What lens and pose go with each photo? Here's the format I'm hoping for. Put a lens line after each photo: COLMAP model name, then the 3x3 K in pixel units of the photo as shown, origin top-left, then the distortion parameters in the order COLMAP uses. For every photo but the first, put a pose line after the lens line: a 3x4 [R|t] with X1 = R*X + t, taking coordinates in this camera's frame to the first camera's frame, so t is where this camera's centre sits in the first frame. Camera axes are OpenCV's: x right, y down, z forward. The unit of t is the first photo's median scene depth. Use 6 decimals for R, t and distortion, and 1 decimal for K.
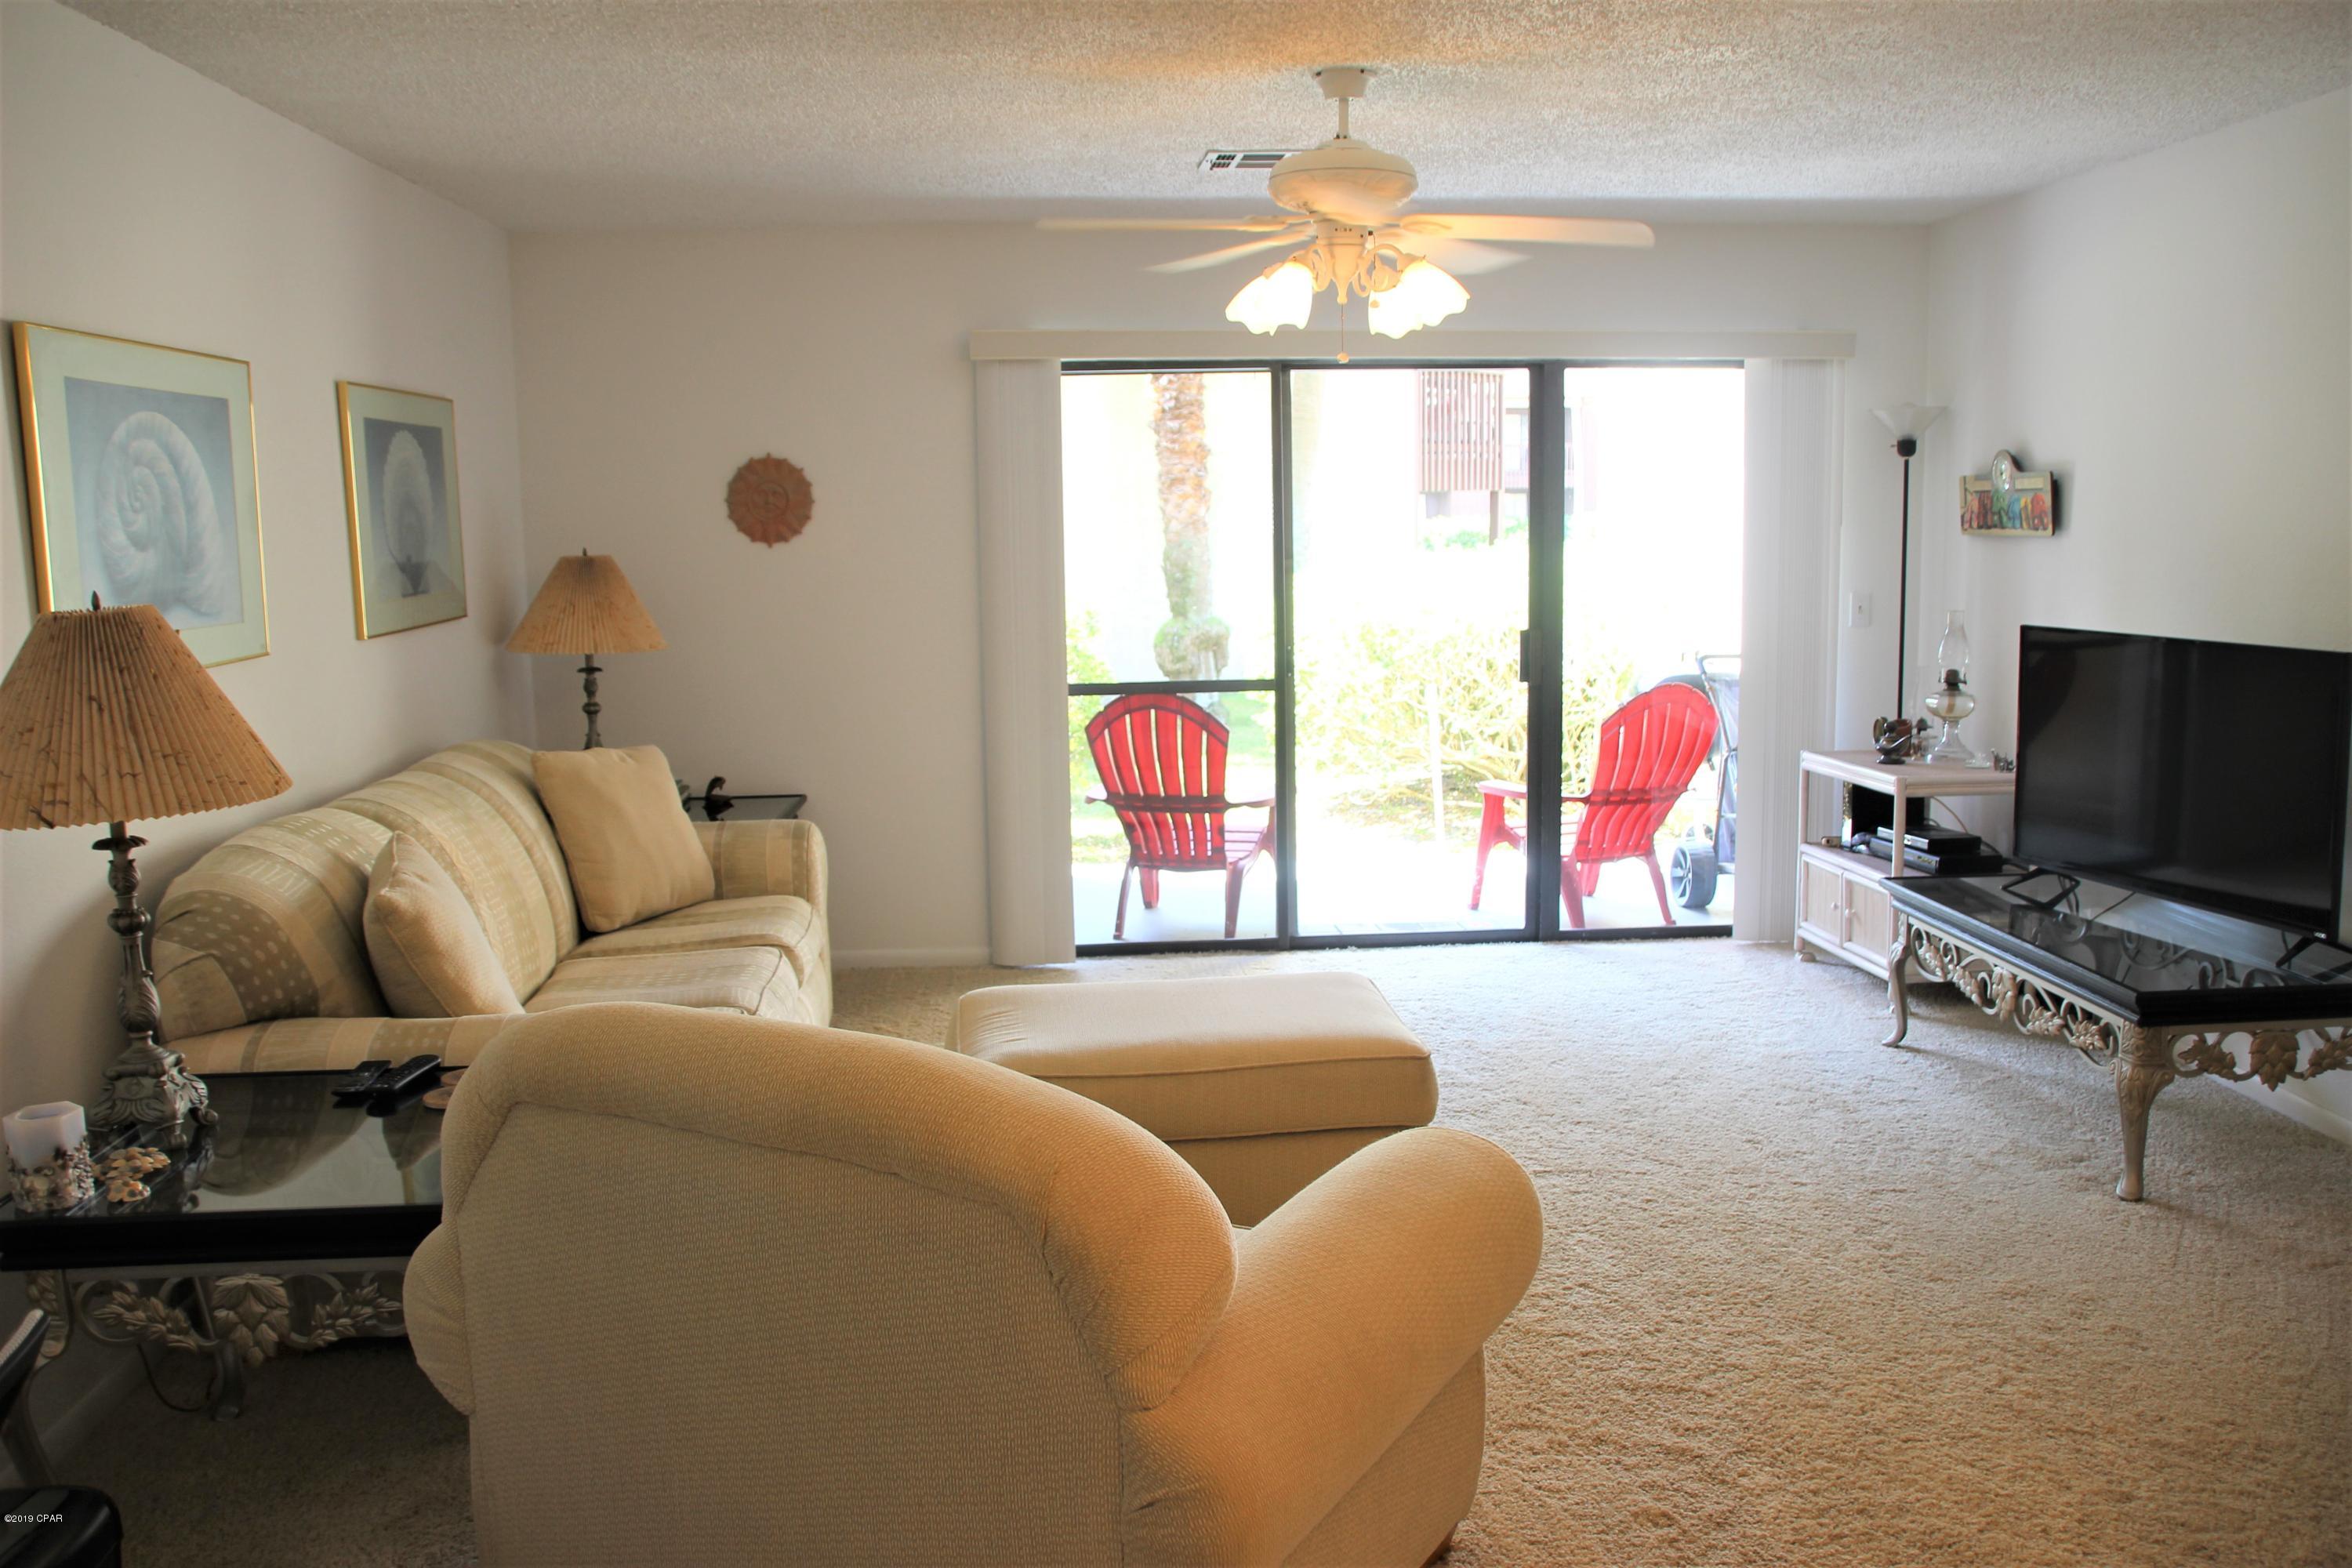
lens RADIAL K [[1984.5, 0, 1176.0], [0, 1984.5, 784.0], [0, 0, 1]] dist [-0.137892, 0.144033]
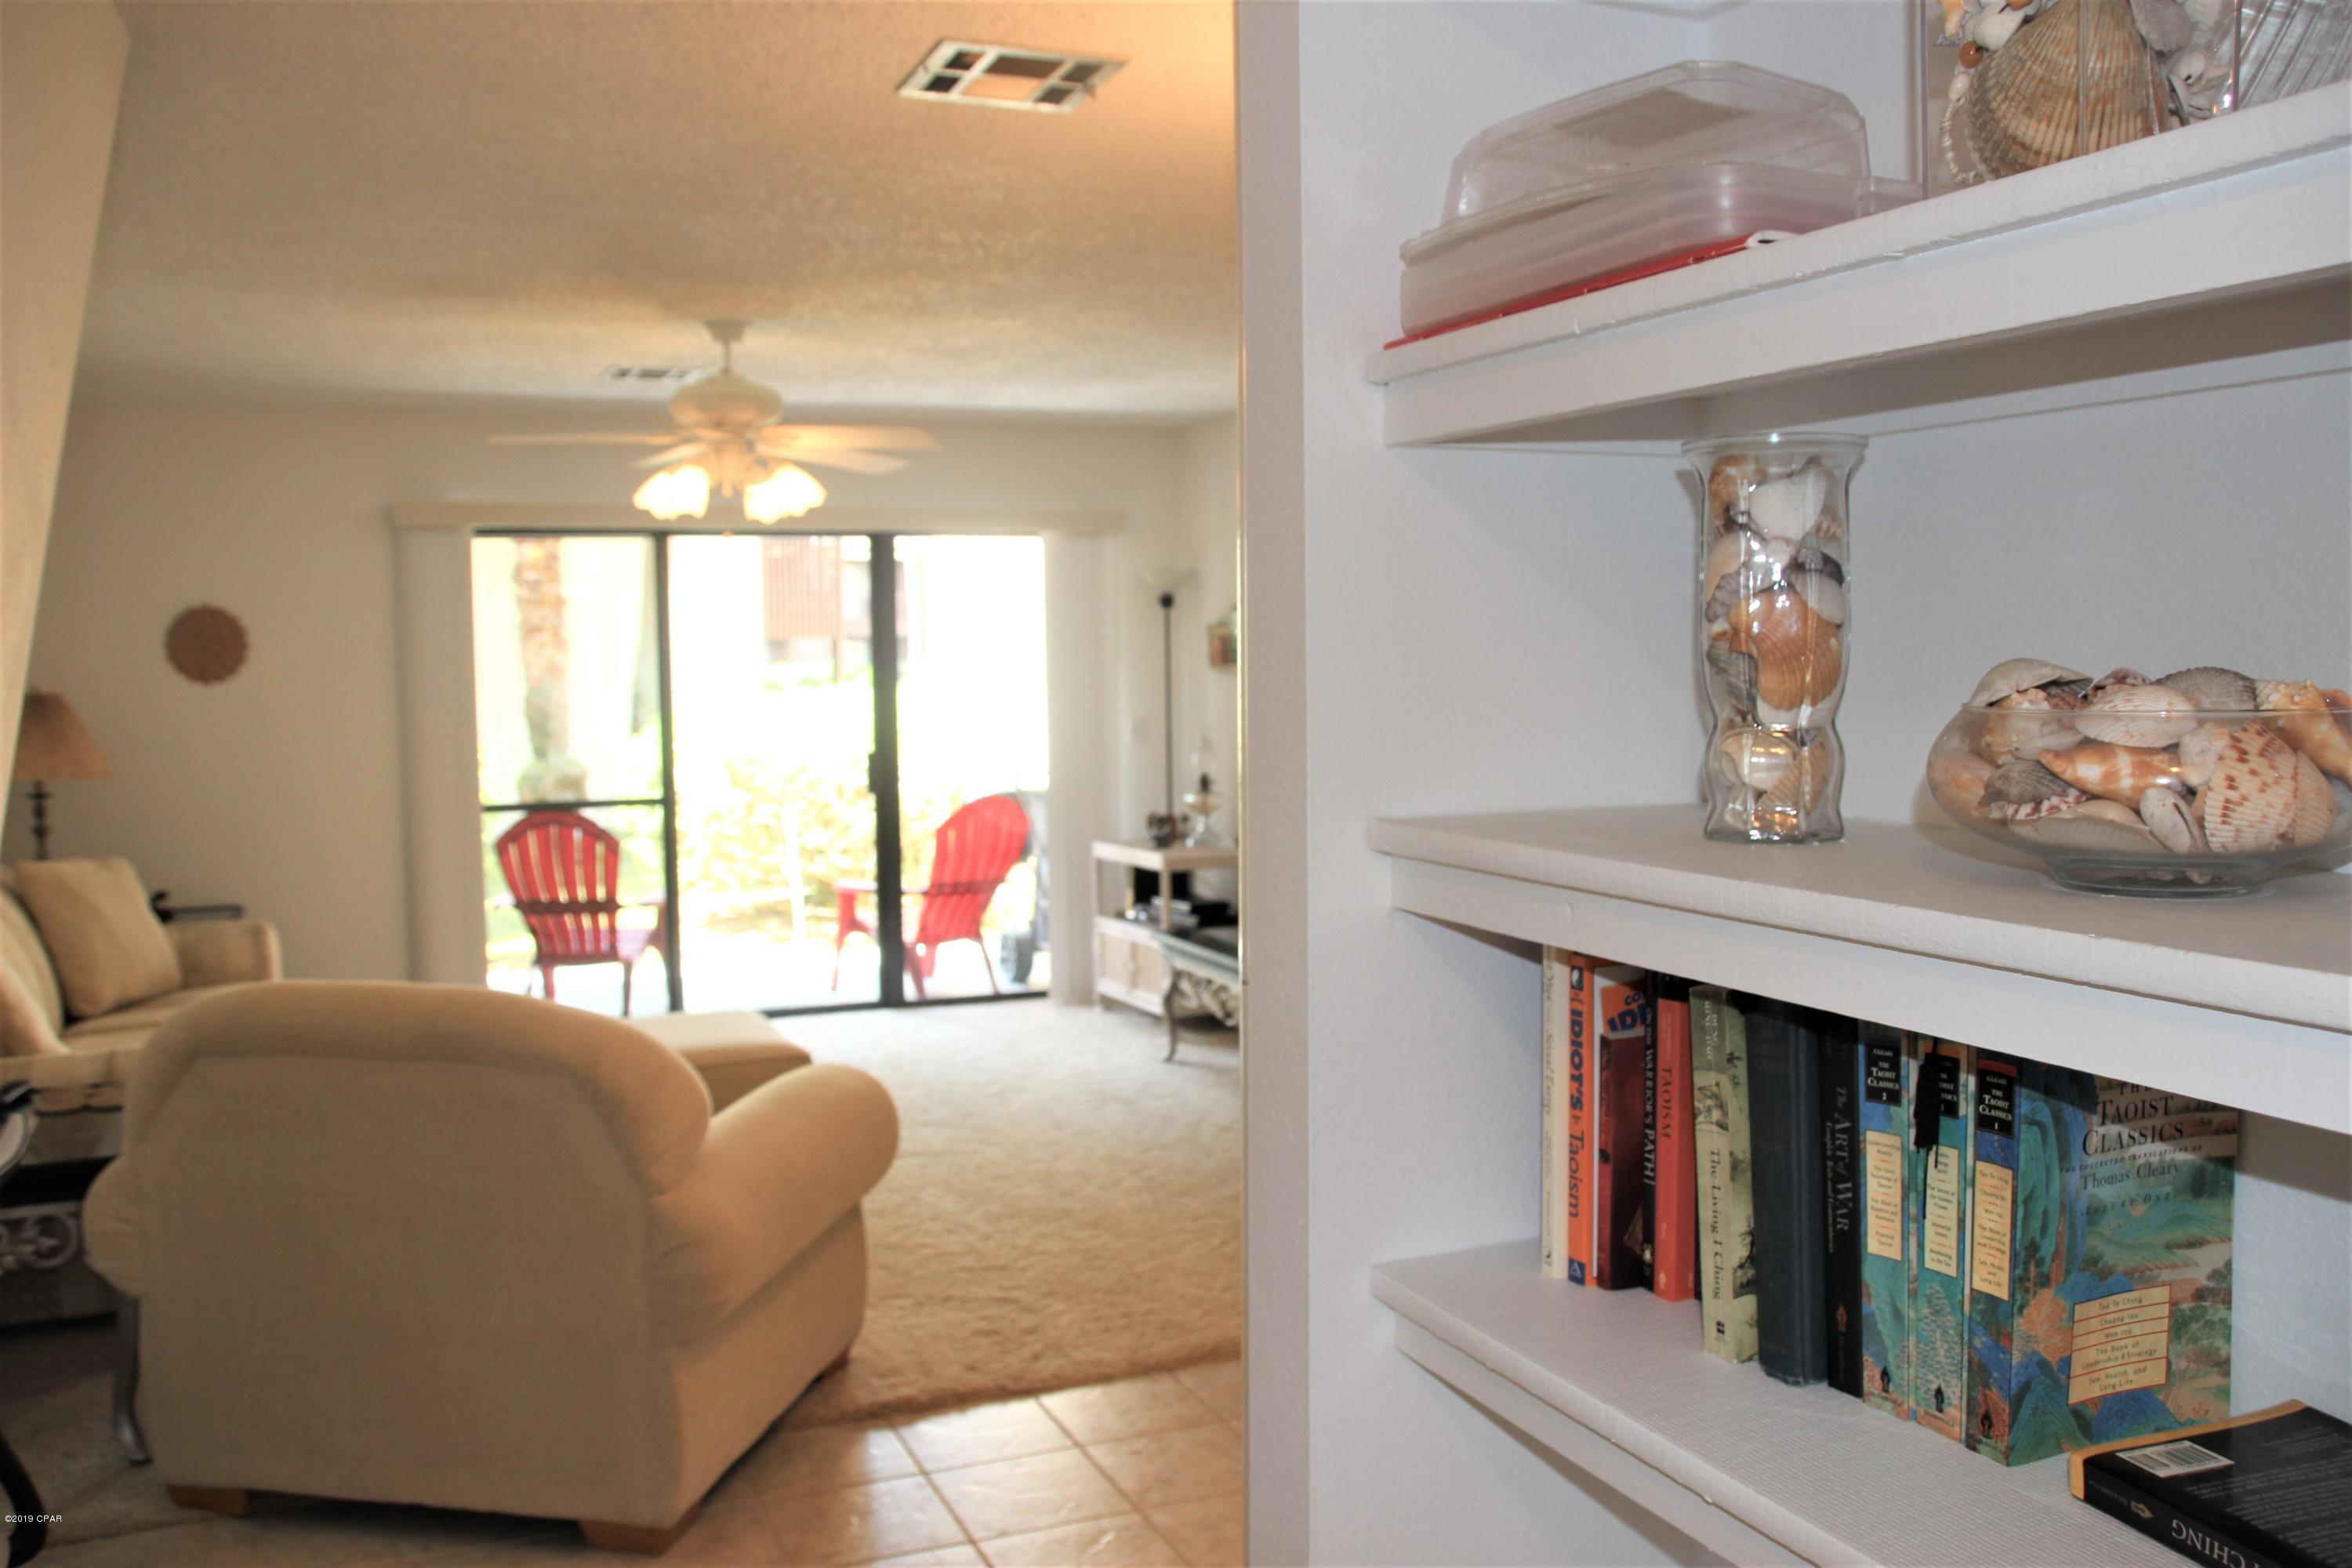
lens RADIAL K [[1984.5, 0, 1176.0], [0, 1984.5, 784.0], [0, 0, 1]] dist [-0.137892, 0.144033]
pose [[0.946169, -0.018623, 0.323138, -0.040420], [0.042526, 0.996842, -0.067069, 0.033066], [-0.320868, 0.077200, 0.943972, -0.216348]]
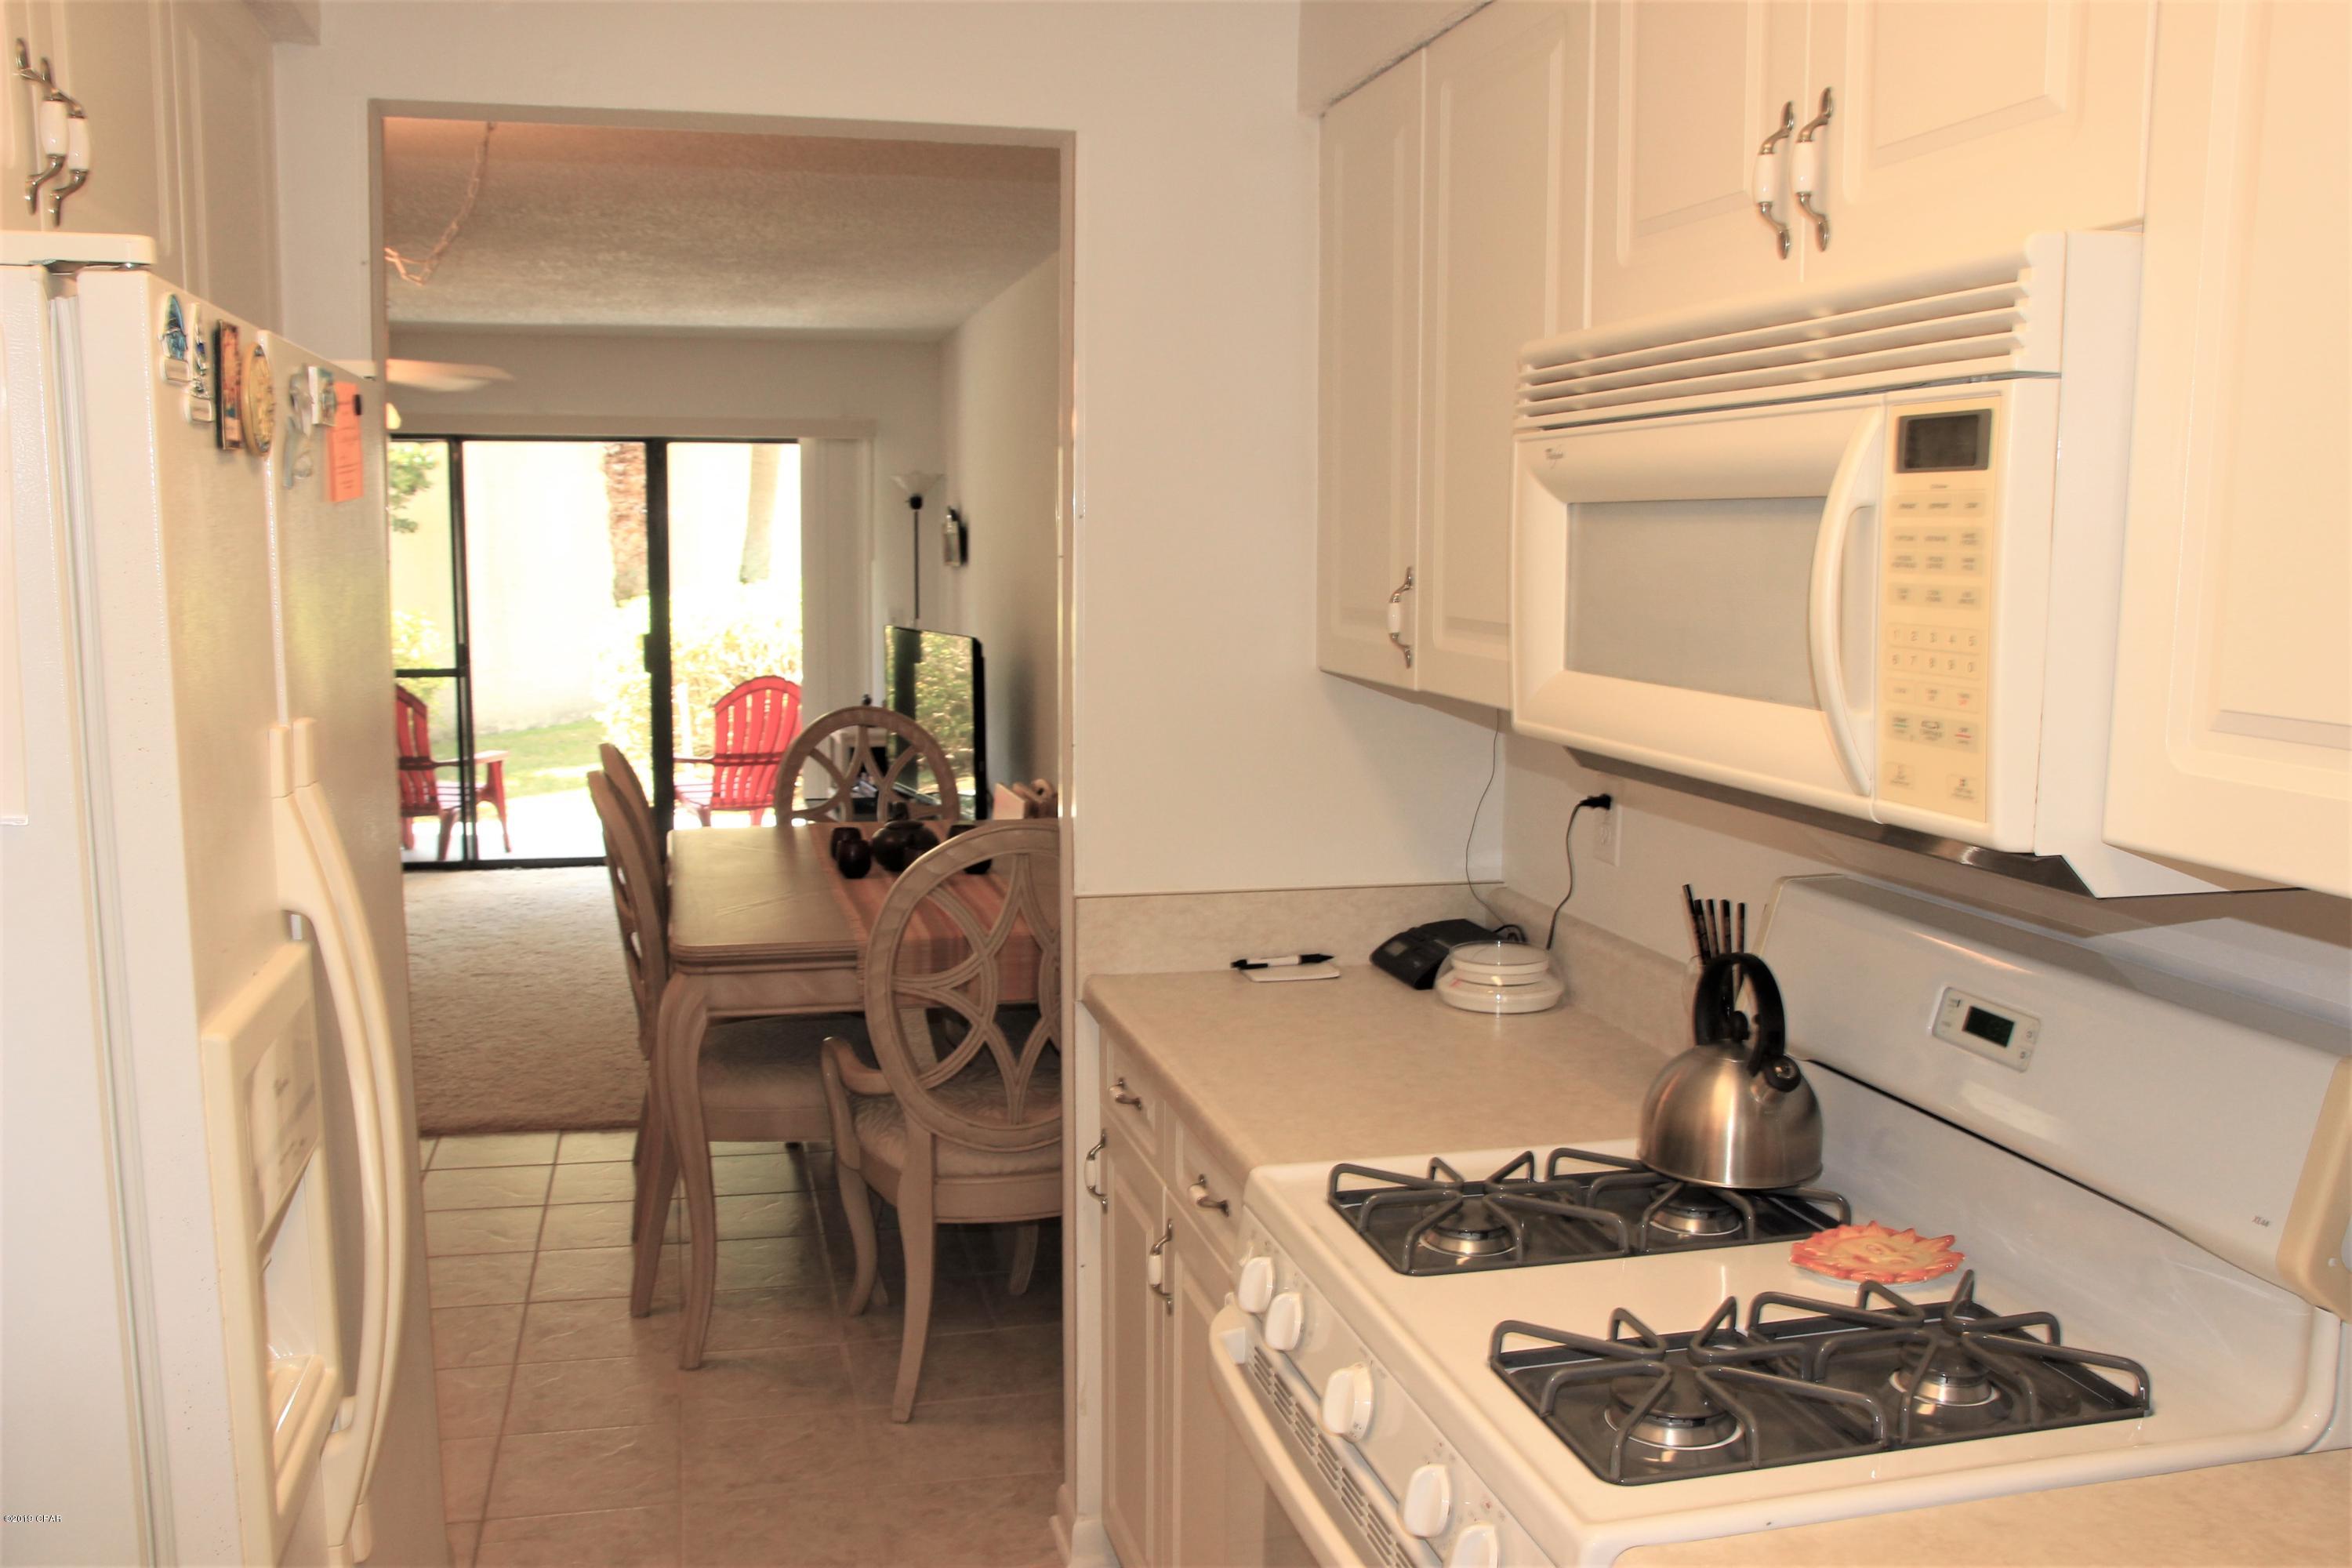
lens RADIAL K [[1984.5, 0, 1176.0], [0, 1984.5, 784.0], [0, 0, 1]] dist [-0.137892, 0.144033]
pose [[0.984523, 0.000343, 0.175256, 0.320518], [0.002786, 0.999841, -0.017606, 0.053862], [-0.175234, 0.017822, 0.984366, -0.424630]]
